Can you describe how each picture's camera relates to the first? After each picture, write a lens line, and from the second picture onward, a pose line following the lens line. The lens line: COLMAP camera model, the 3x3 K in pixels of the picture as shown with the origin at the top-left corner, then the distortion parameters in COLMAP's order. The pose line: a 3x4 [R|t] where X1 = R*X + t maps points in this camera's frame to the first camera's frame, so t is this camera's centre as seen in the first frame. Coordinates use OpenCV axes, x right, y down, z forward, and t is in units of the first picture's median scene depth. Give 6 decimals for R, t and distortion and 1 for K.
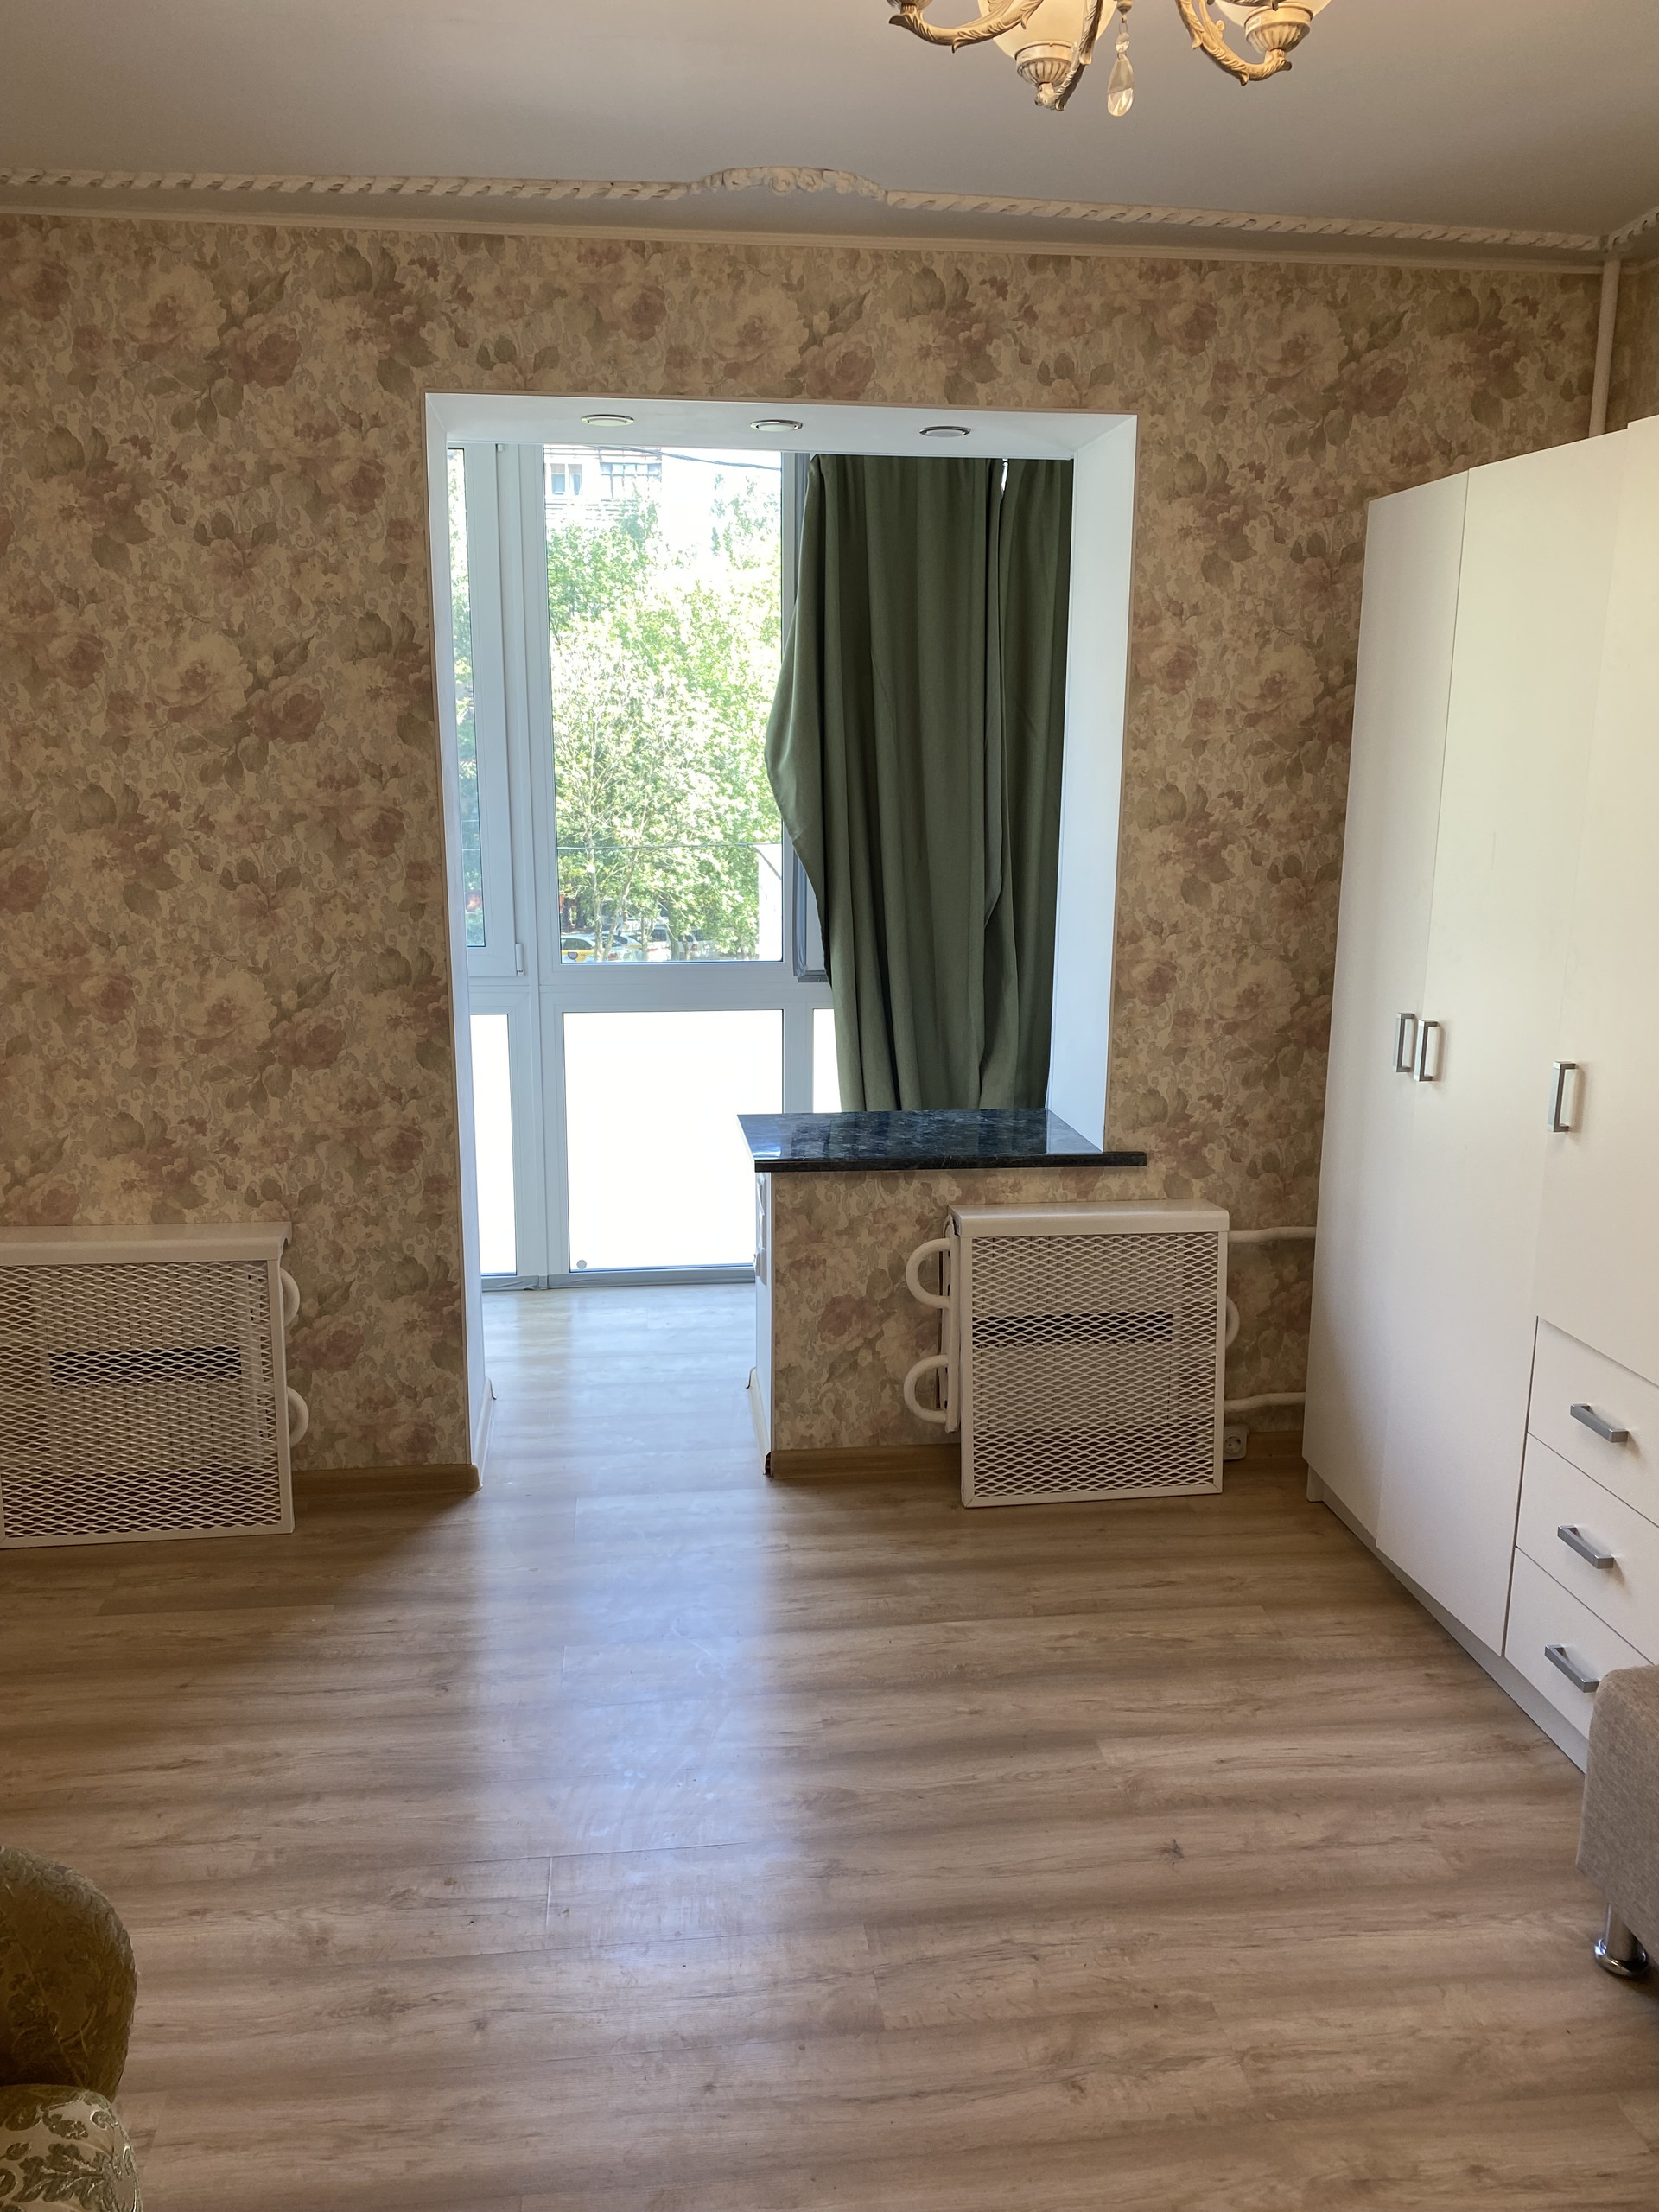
lens RADIAL K [[1685.3, 0, 810.9], [0, 1685.3, 1114.1], [0, 0, 1]] dist [0.042125, -0.042085]
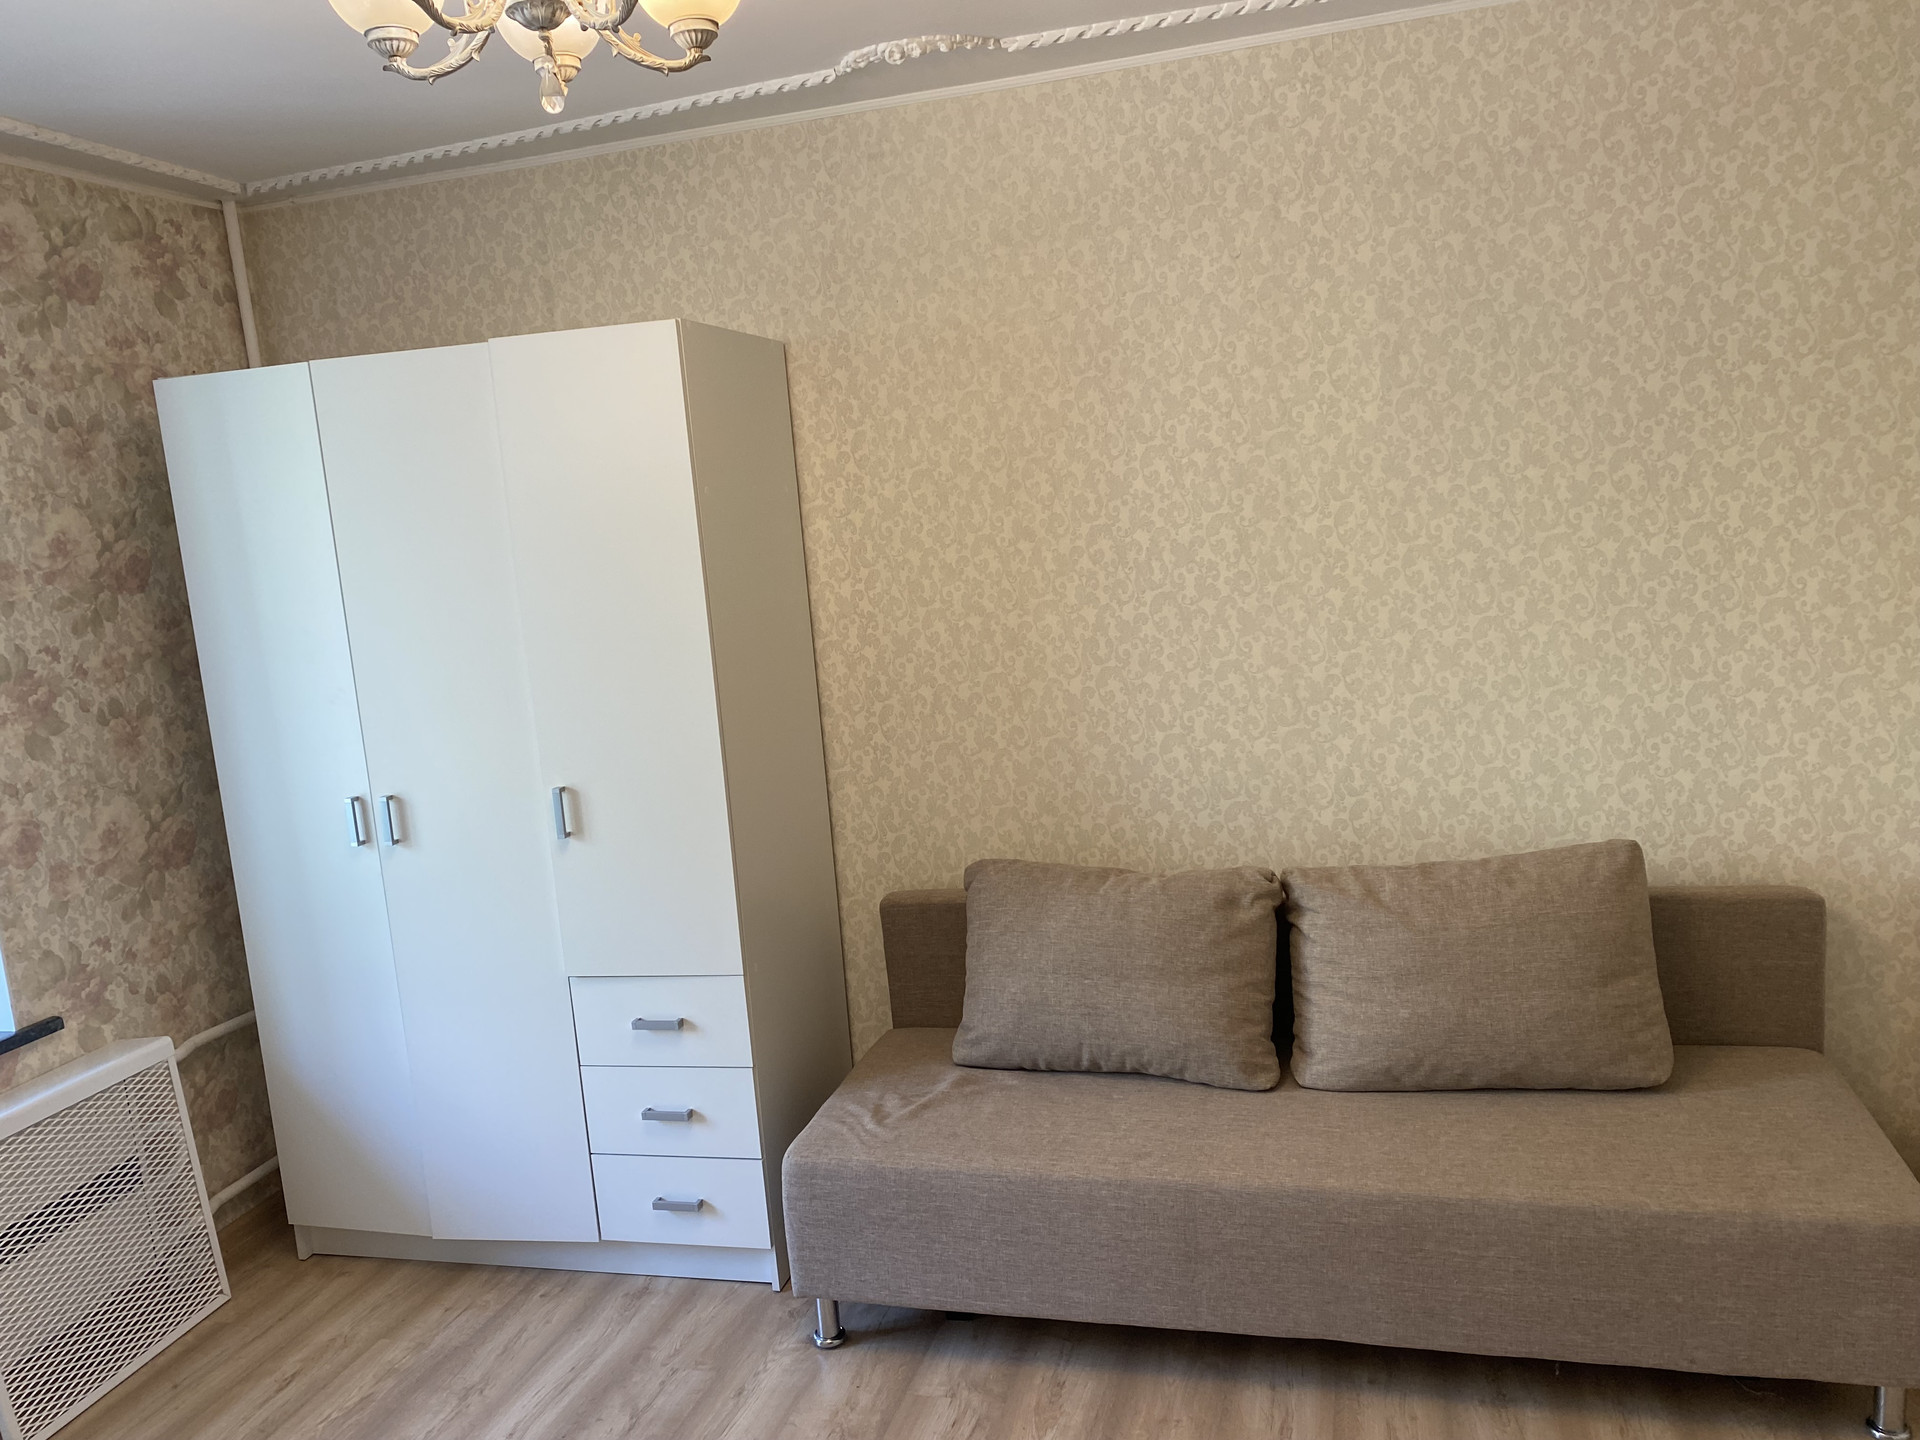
lens RADIAL K [[1462.8, 0, 956.9], [0, 1462.8, 720.7], [0, 0, 1]] dist [0.042125, -0.042085]
pose [[0.373922, -0.179383, 0.909947, -0.385371], [0.285074, 0.955851, 0.071288, -0.057570], [-0.882562, 0.232746, 0.408551, 0.166114]]
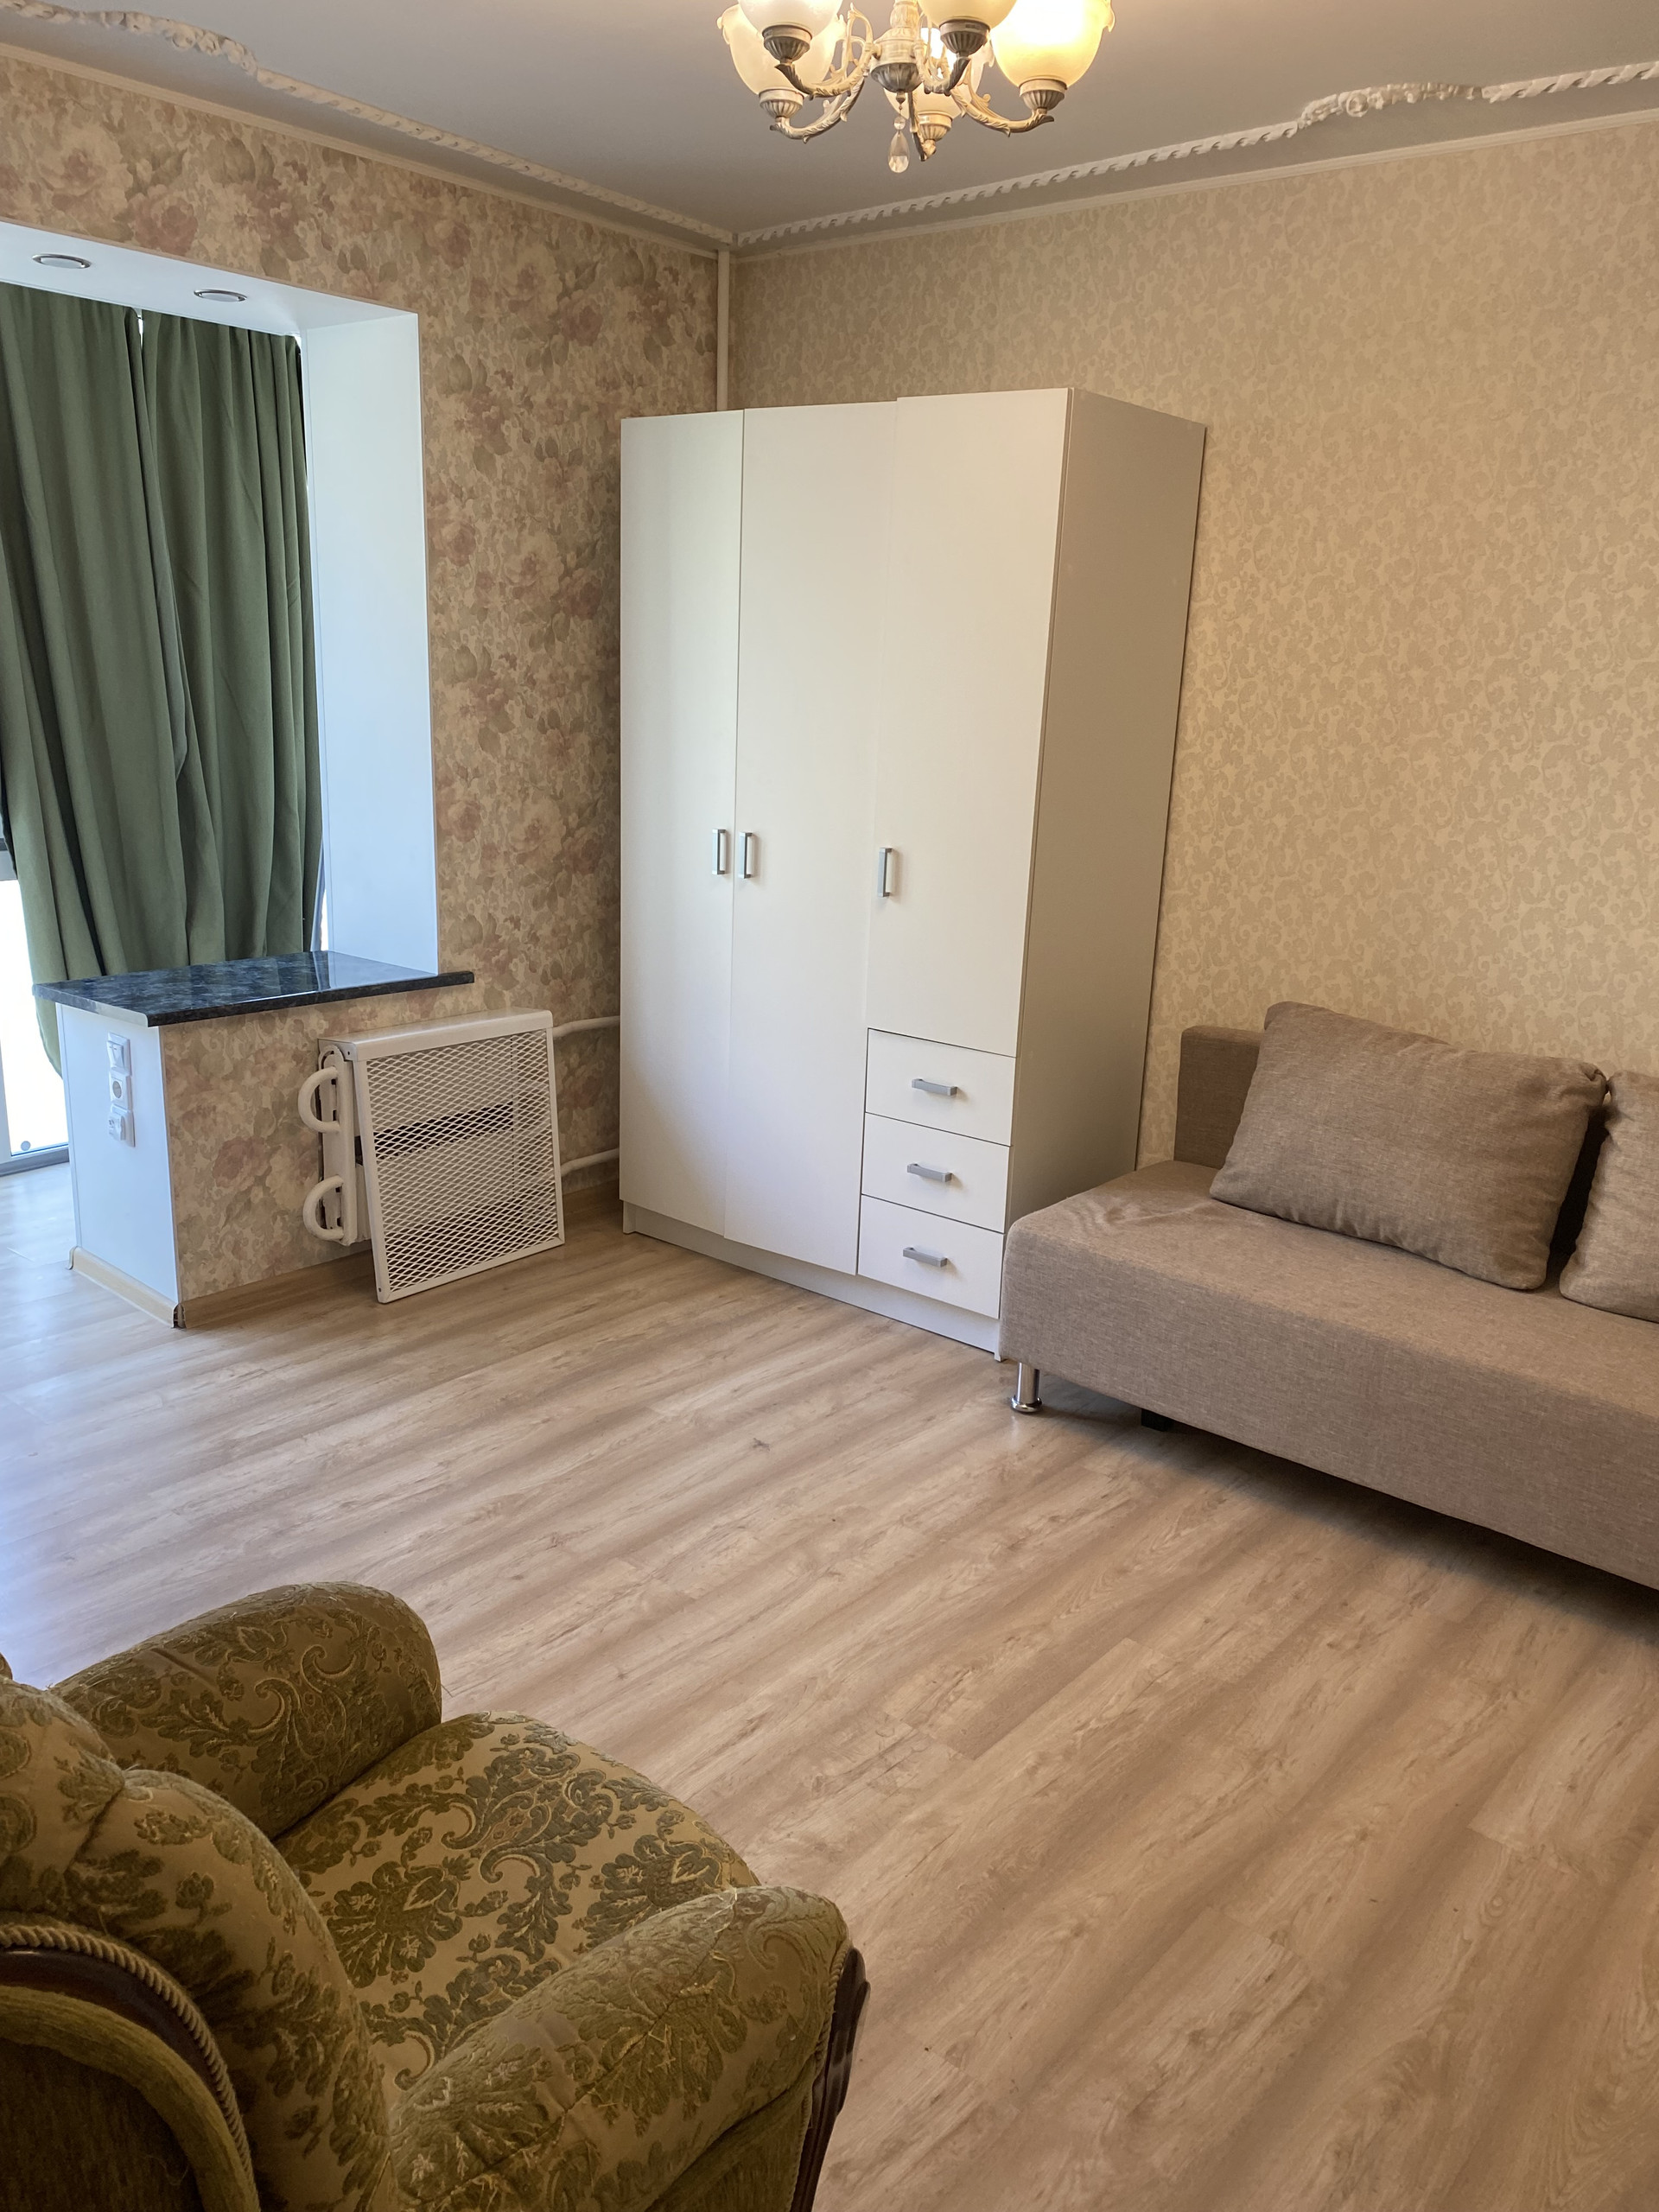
lens RADIAL K [[1685.3, 0, 842.9], [0, 1685.3, 1109.1], [0, 0, 1]] dist [0.042125, -0.042085]
pose [[0.720294, -0.160069, 0.674948, -0.451502], [0.118652, 0.987102, 0.107475, 0.024182], [-0.683446, 0.002670, 0.729996, -0.021378]]
